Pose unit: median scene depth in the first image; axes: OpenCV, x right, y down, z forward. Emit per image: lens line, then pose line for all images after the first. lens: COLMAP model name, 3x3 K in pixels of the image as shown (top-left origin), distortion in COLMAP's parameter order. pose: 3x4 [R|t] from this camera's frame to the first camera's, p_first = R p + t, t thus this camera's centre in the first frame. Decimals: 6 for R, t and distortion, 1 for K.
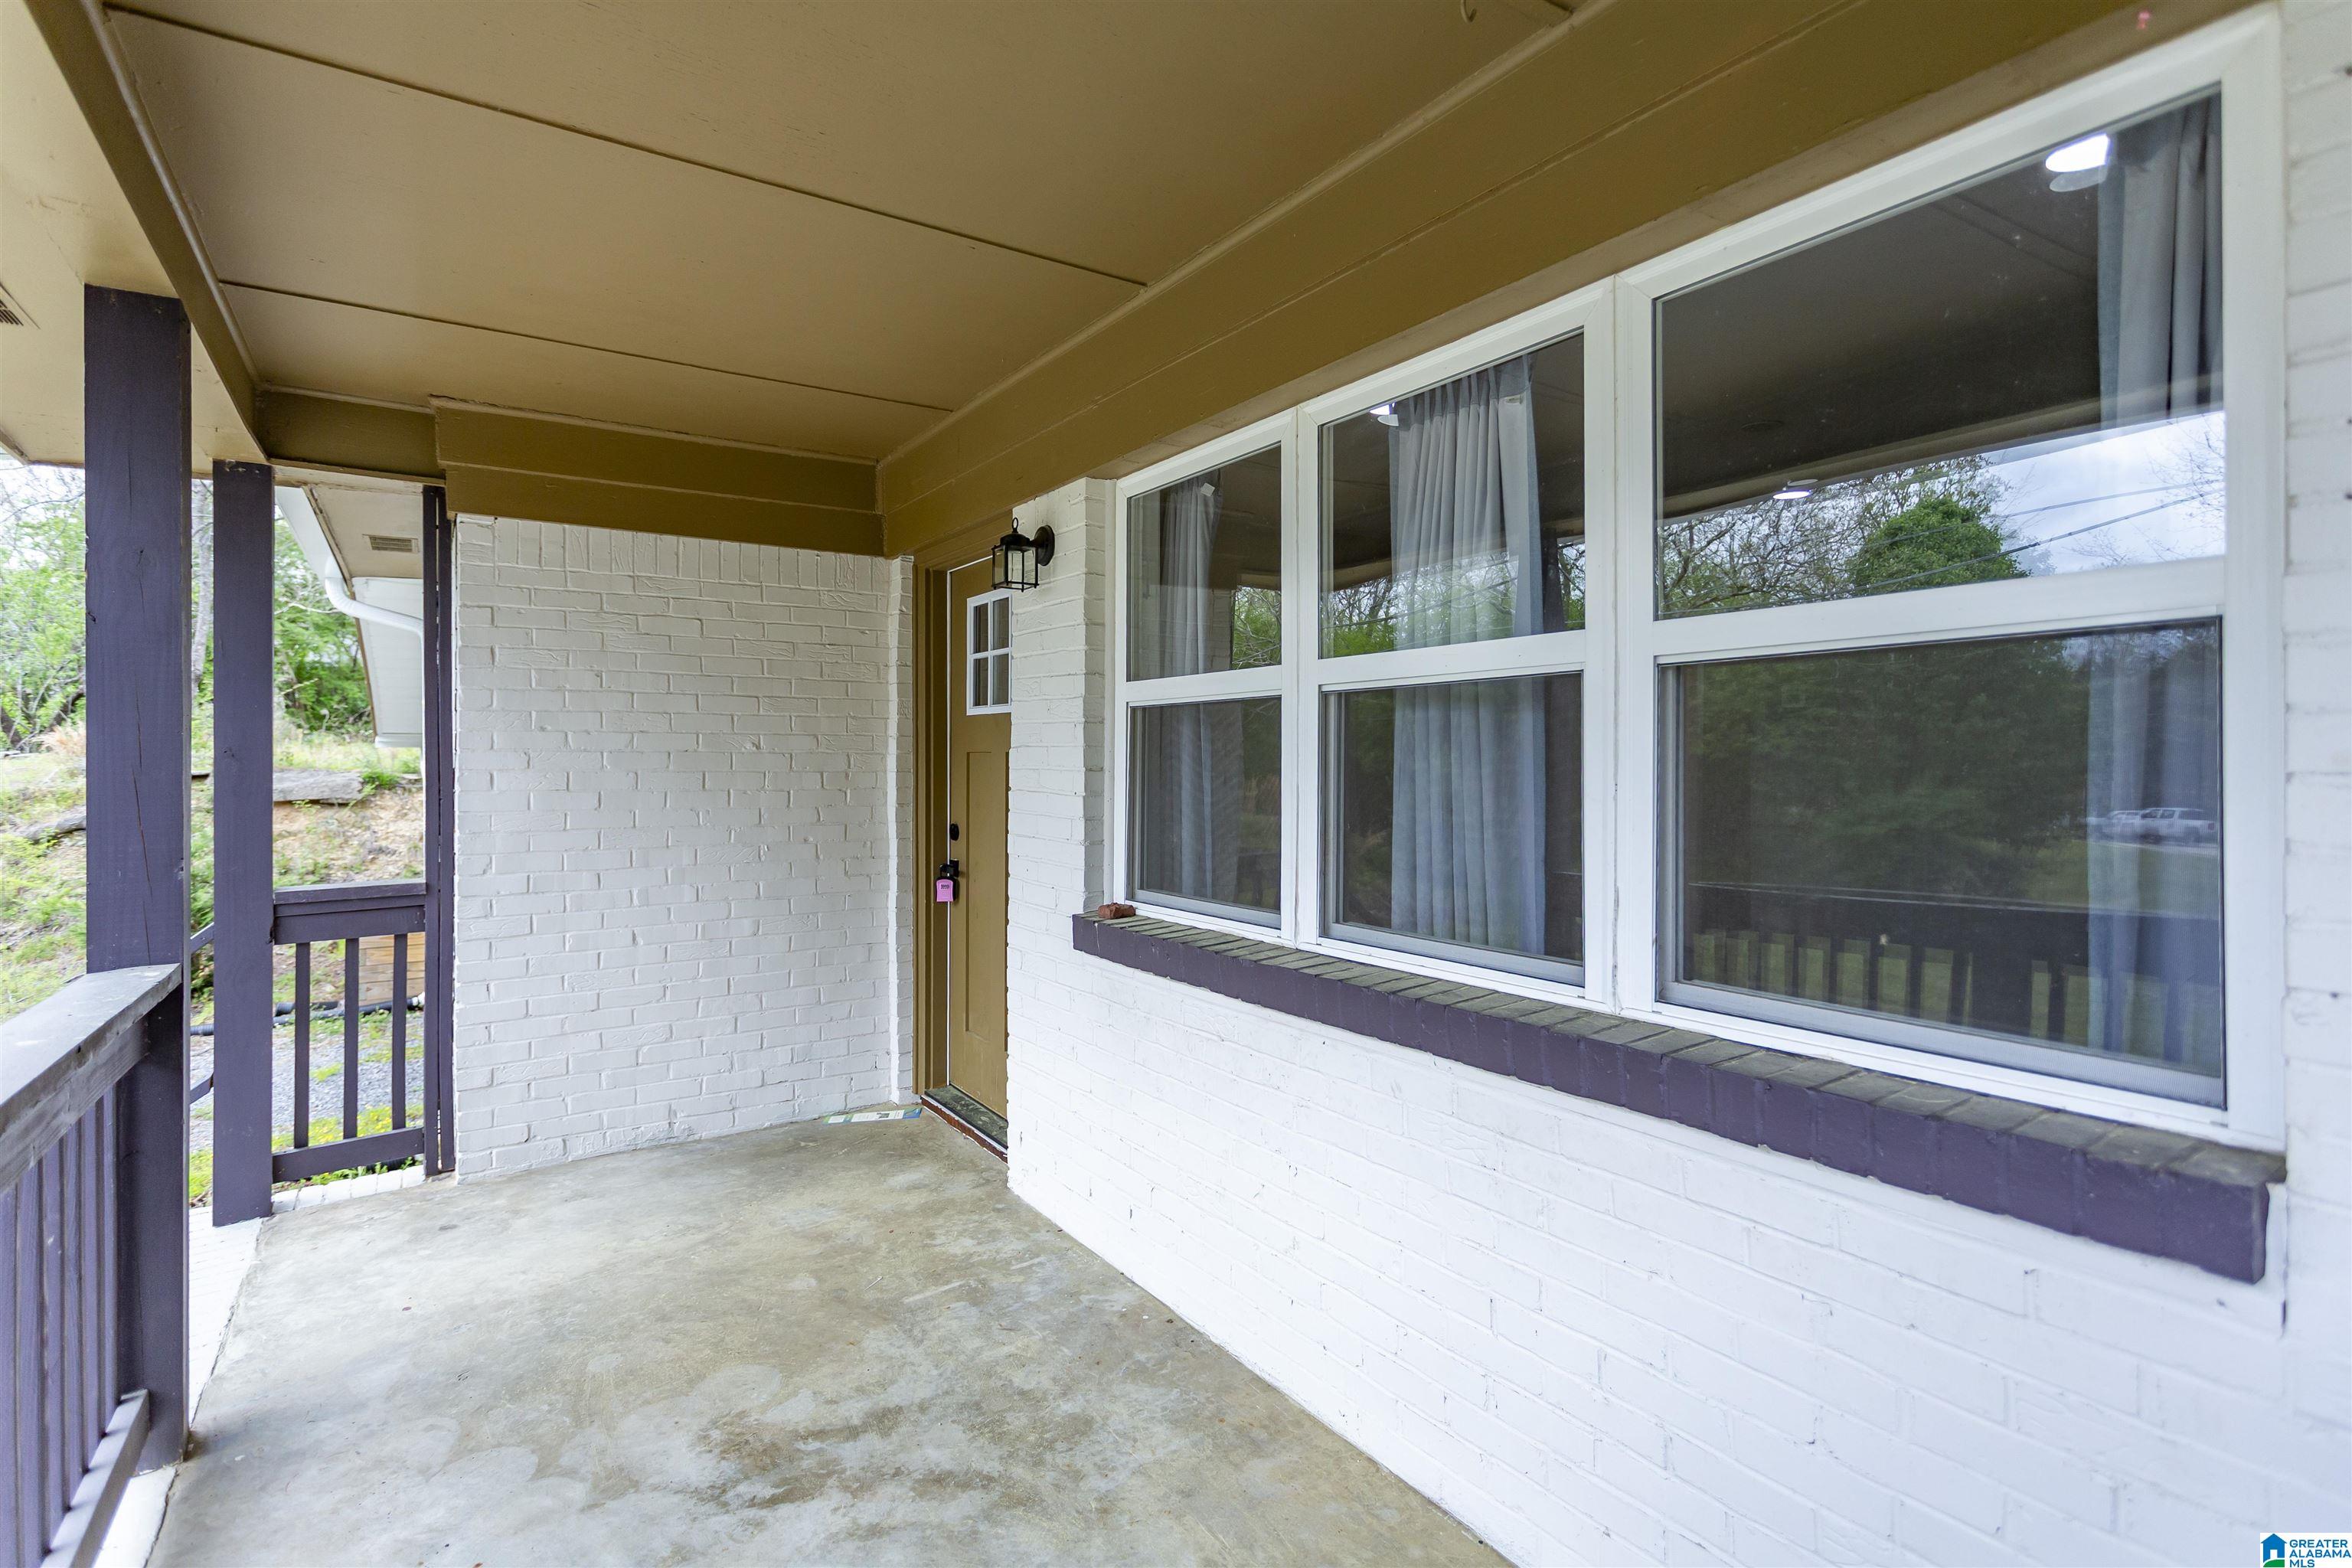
lens RADIAL K [[1095.2, 0, 1154.1], [0, 1095.2, 763.5], [0, 0, 1]] dist [0.005147, 0.000552]
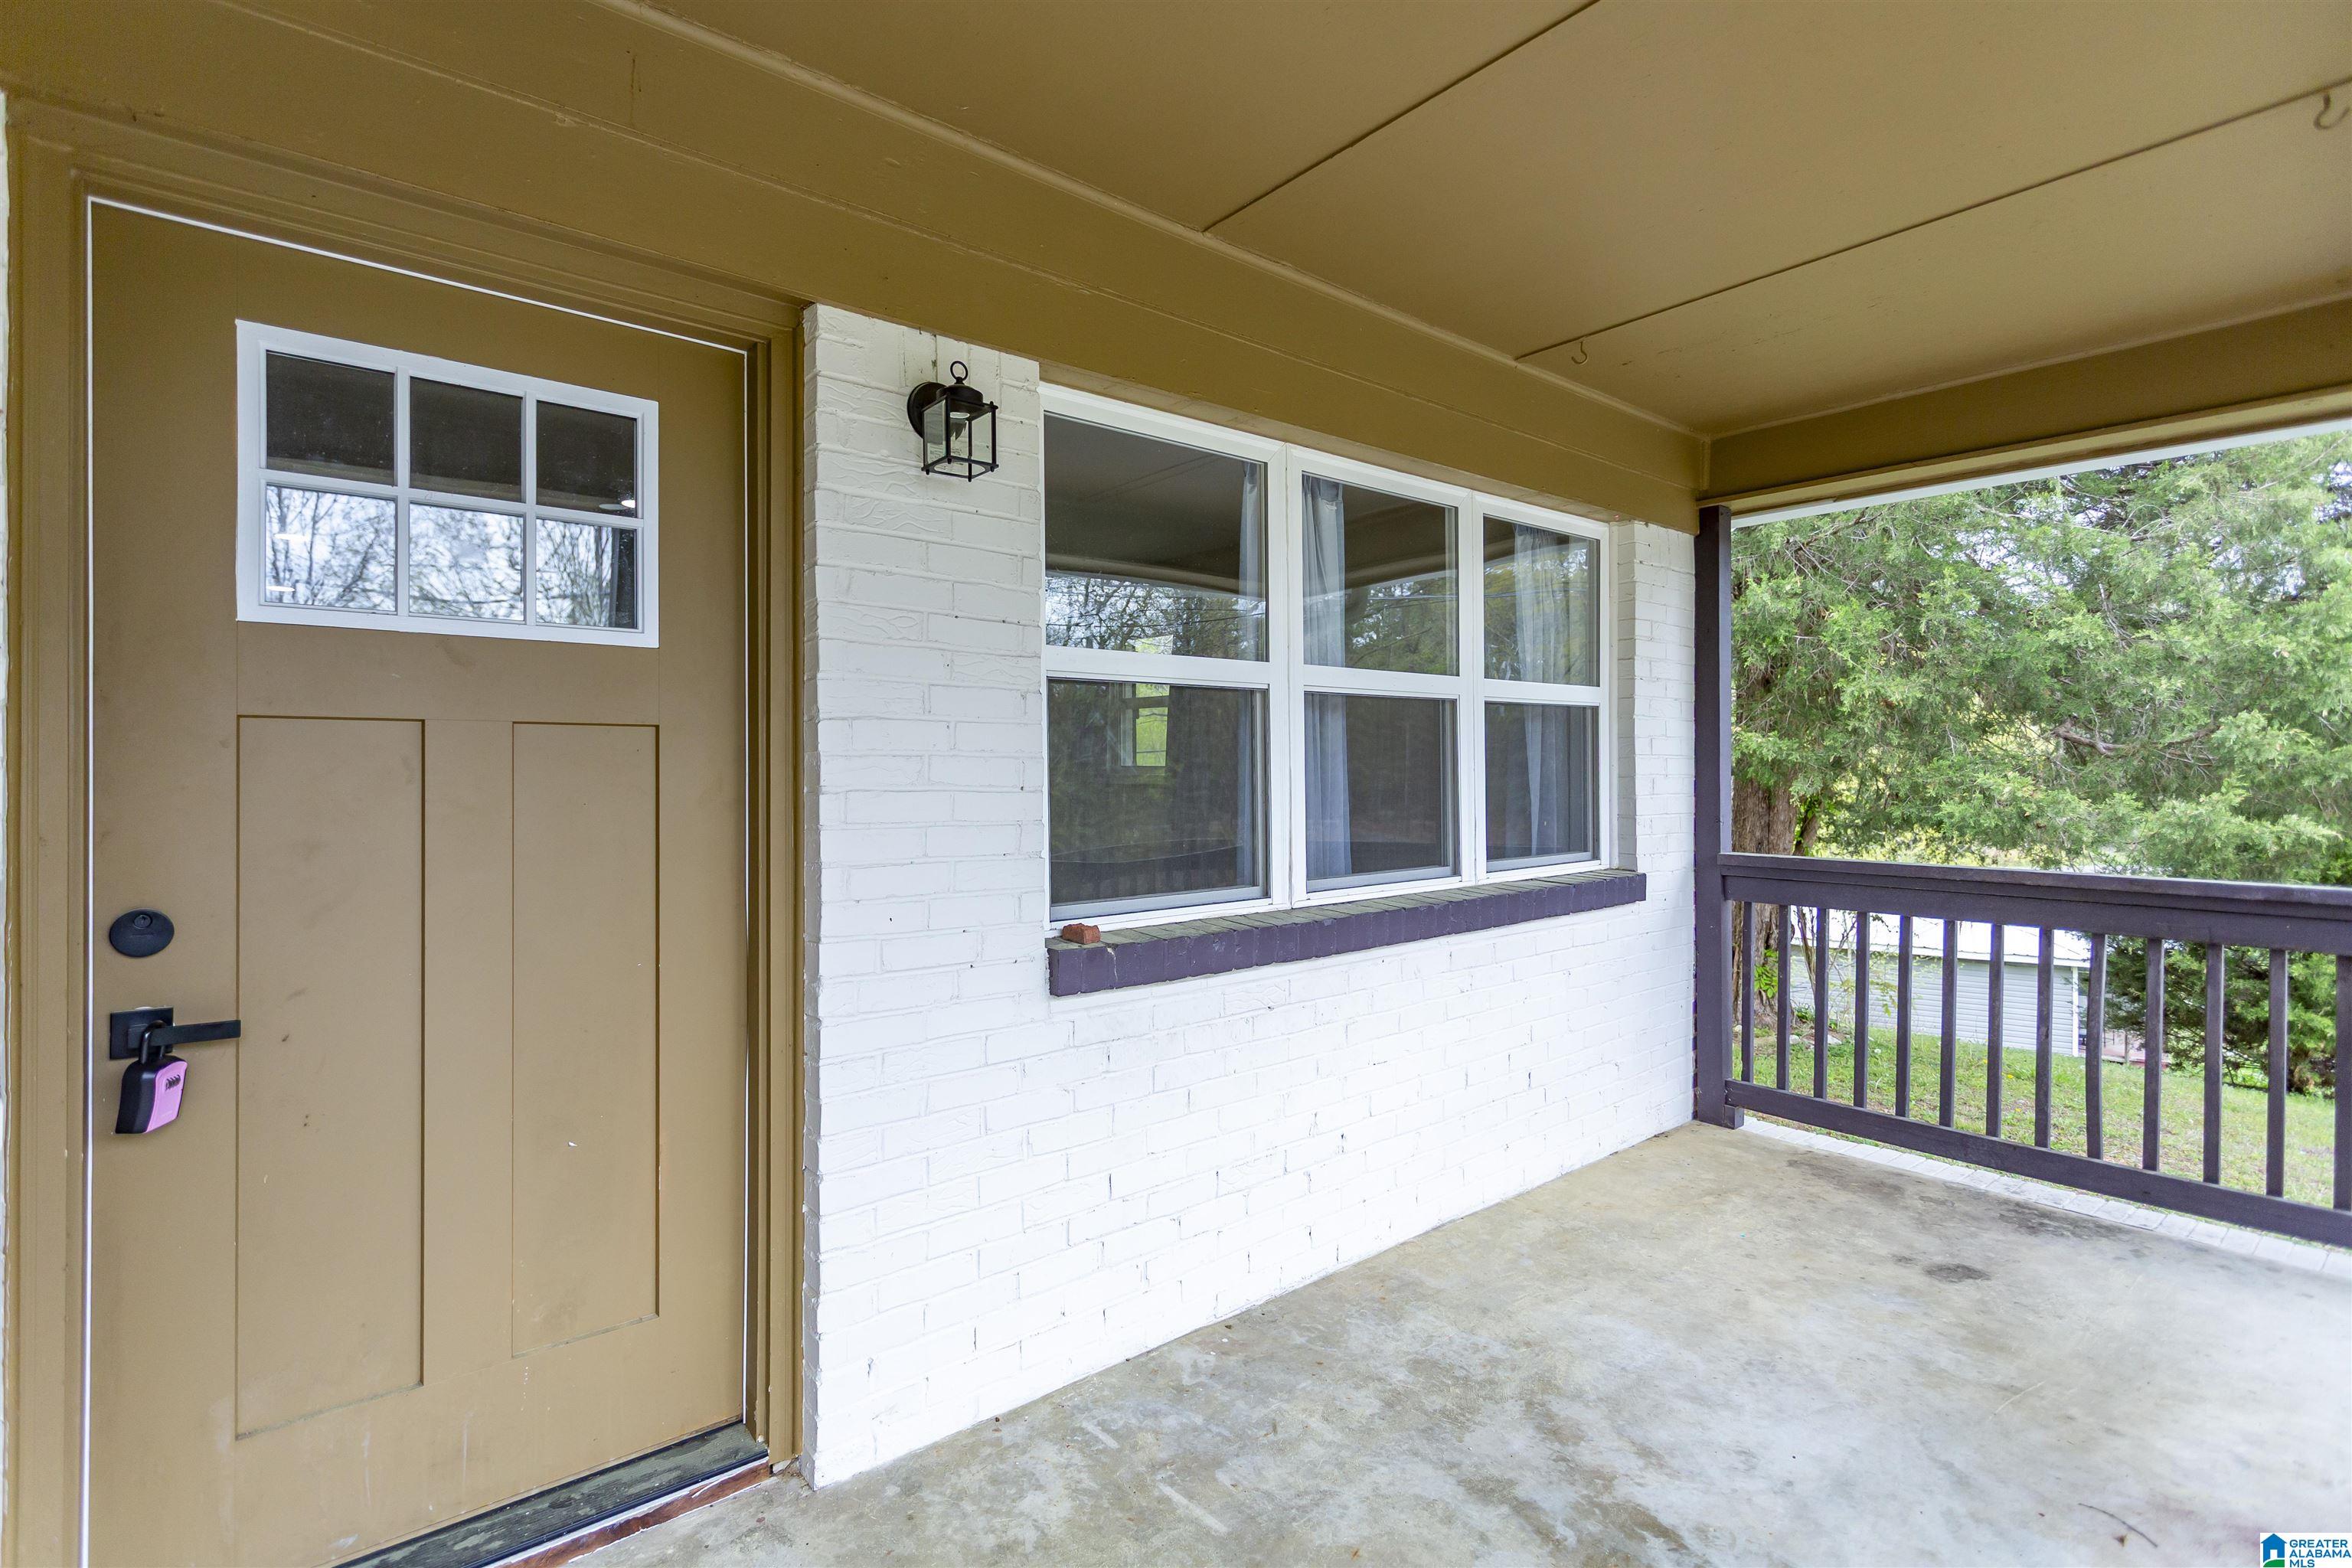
lens RADIAL K [[1095.2, 0, 1154.1], [0, 1095.2, 763.5], [0, 0, 1]] dist [0.005147, 0.000552]
pose [[-0.088439, 0.006189, 0.996062, -1.073862], [0.005467, 0.999969, -0.005728, 0.021750], [-0.996067, 0.004939, -0.088470, 1.309139]]
